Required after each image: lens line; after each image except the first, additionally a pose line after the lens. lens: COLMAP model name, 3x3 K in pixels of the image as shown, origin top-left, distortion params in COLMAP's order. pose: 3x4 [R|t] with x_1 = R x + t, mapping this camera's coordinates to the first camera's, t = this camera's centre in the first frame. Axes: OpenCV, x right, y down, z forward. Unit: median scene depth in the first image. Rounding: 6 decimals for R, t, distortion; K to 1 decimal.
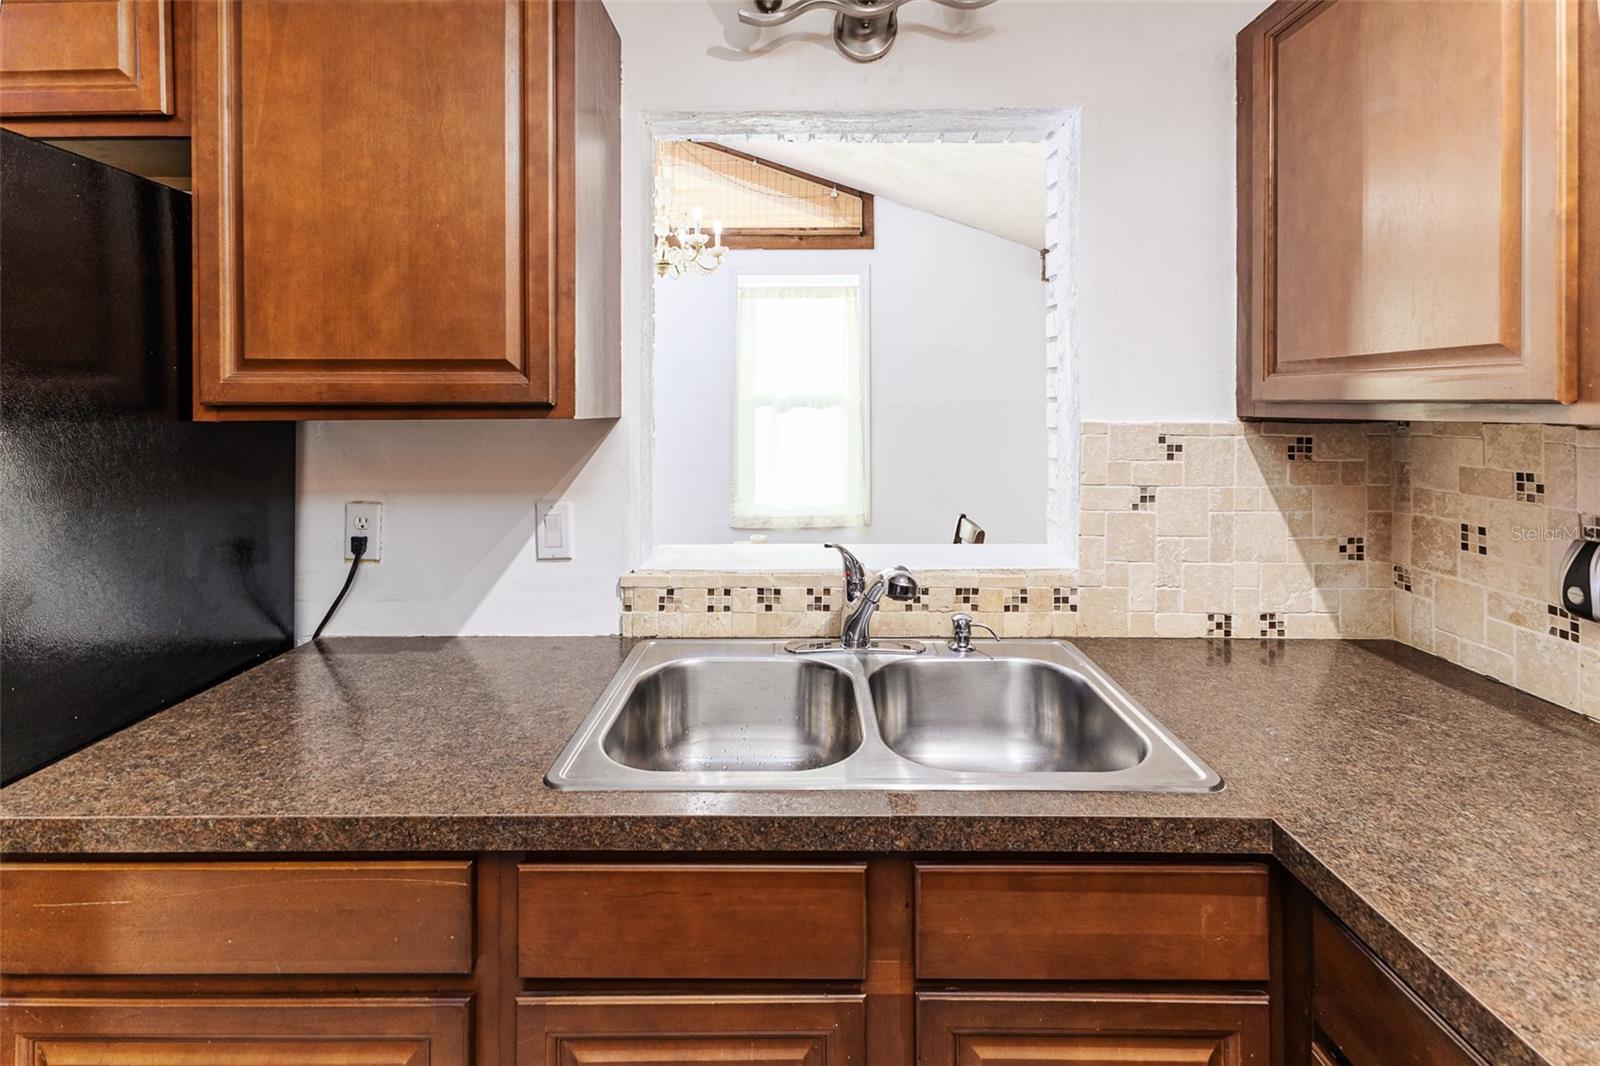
lens RADIAL K [[713.7, 0, 801.4], [0, 713.7, 413.5], [0, 0, 1]] dist [0.009911, -0.001061]
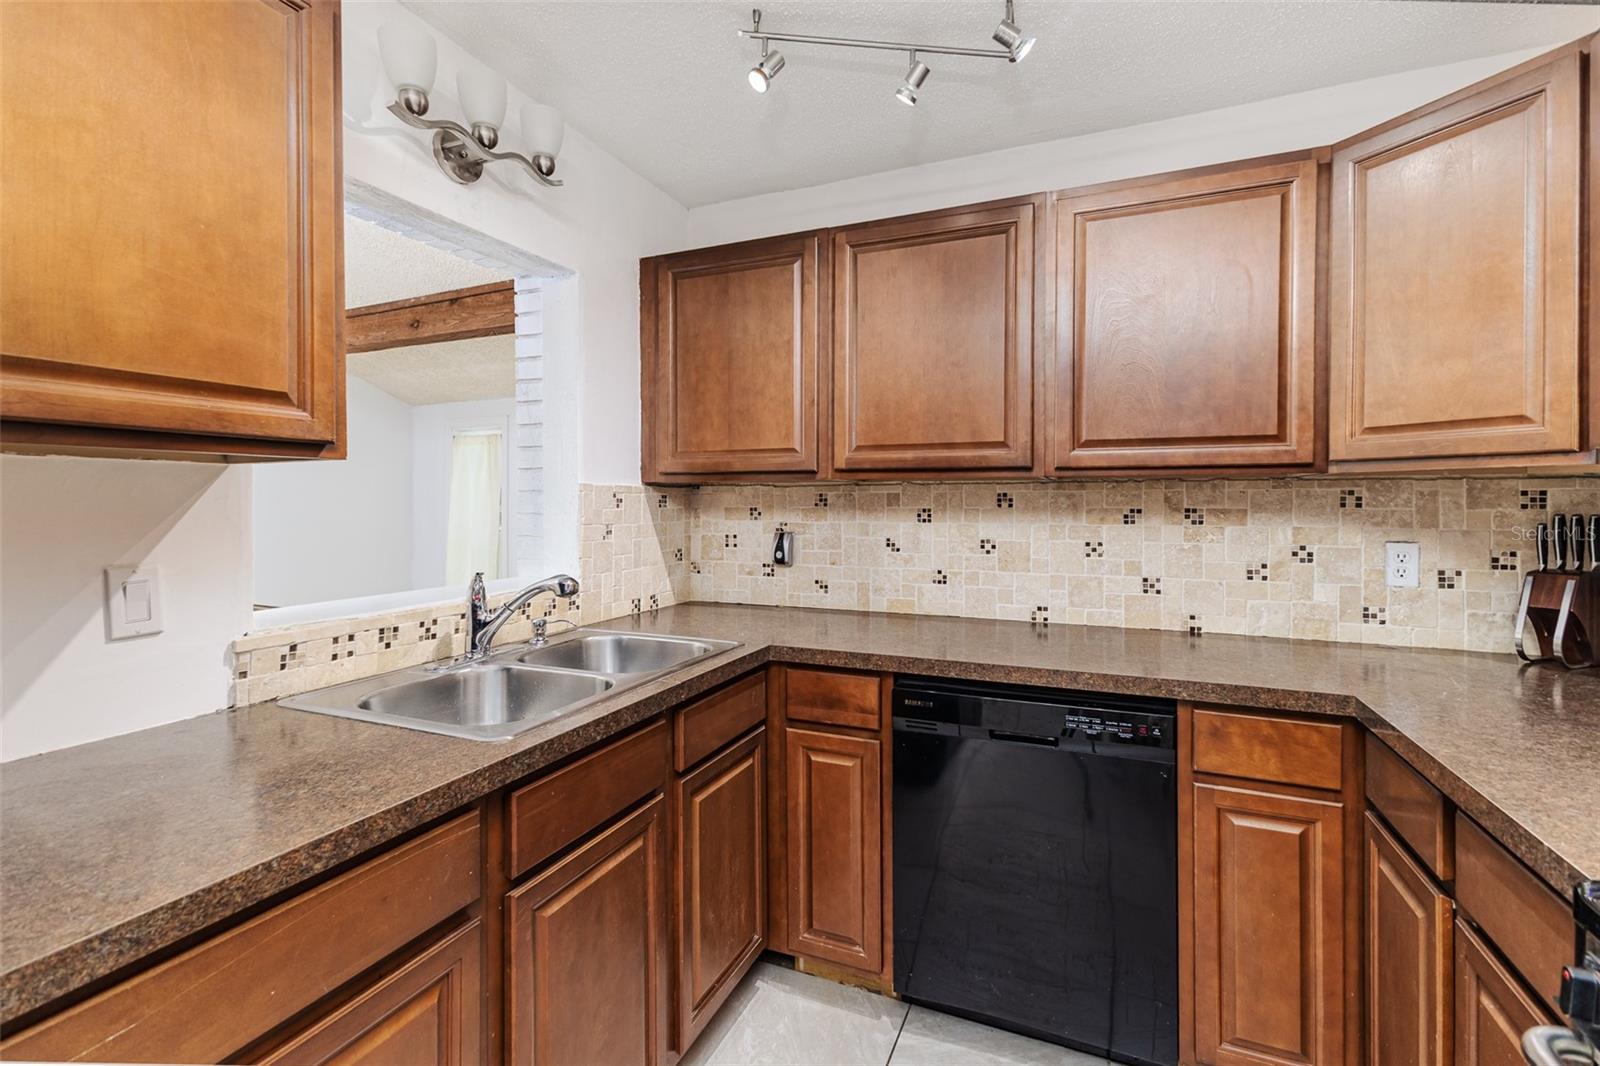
lens RADIAL K [[713.7, 0, 753.1], [0, 713.7, 504.6], [0, 0, 1]] dist [0.009911, -0.001061]
pose [[0.436054, 0.000817, 0.899920, -0.811746], [0.003661, 0.999990, -0.002681, 0.063479], [-0.899913, 0.004464, 0.436046, 0.019558]]
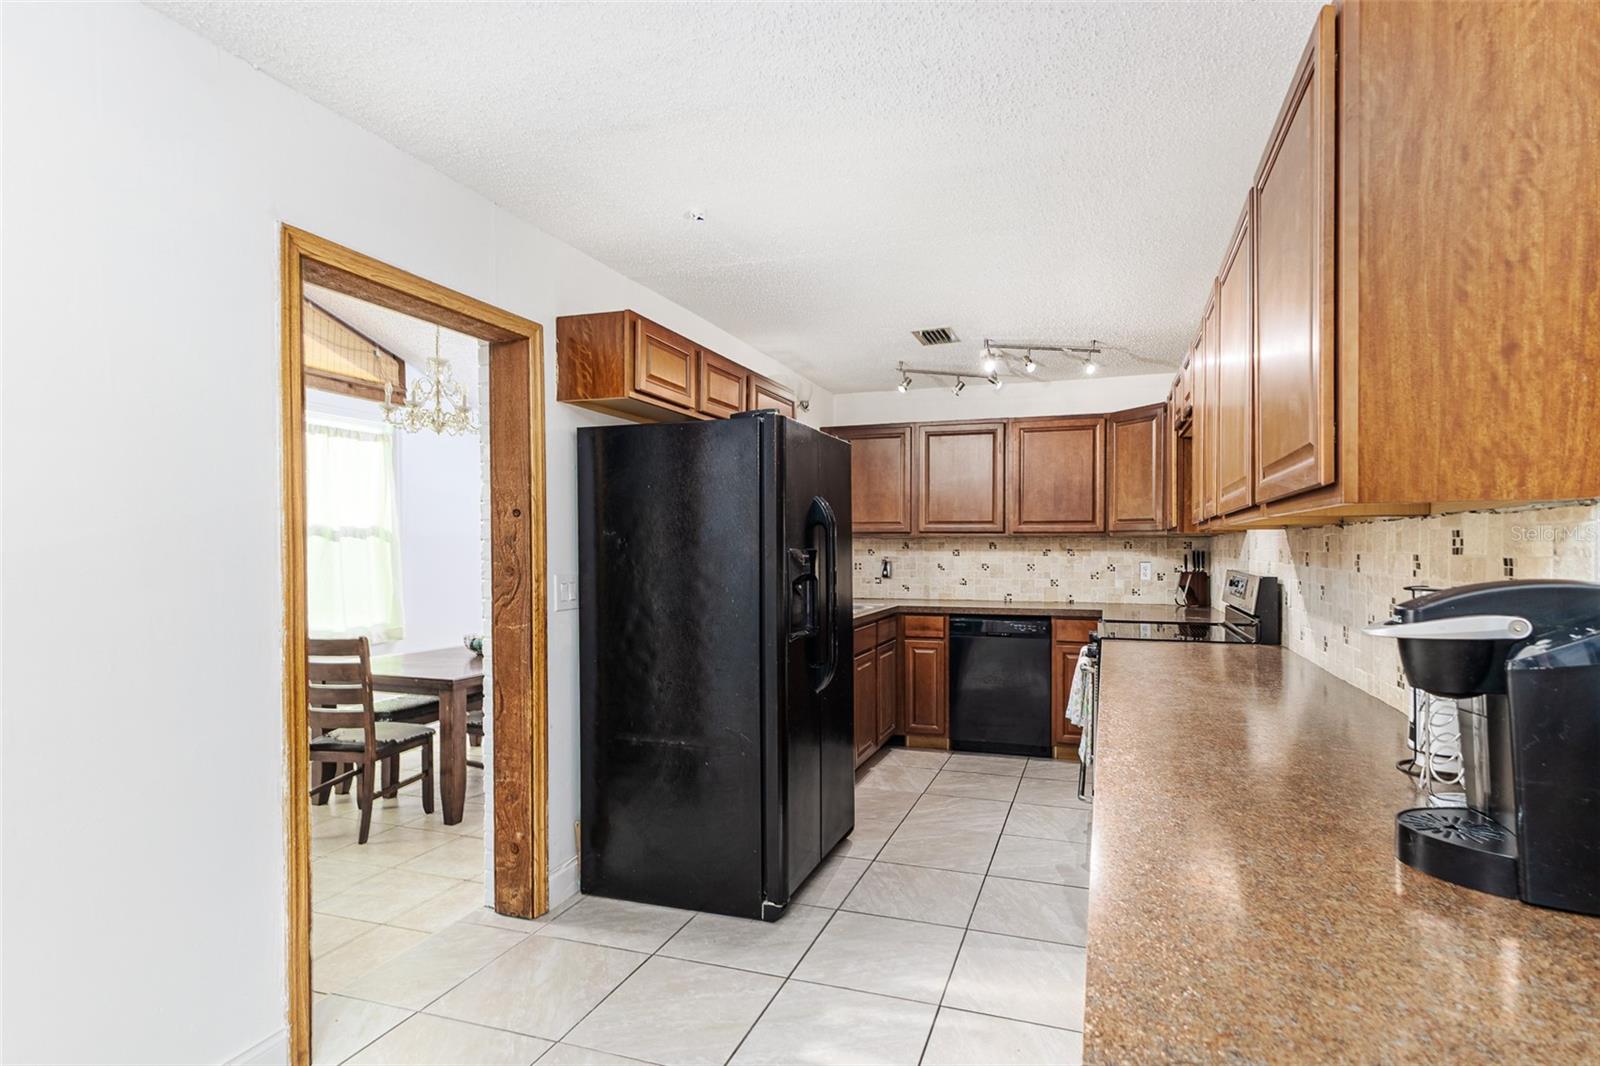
lens RADIAL K [[754.1, 0, 822.2], [0, 754.1, 547.9], [0, 0, 1]] dist [0.006527, -0.000182]
pose [[0.335042, 0.001643, 0.942202, -4.647532], [0.004084, 0.999987, -0.003196, 0.078156], [-0.942194, 0.004919, 0.335031, -0.460757]]
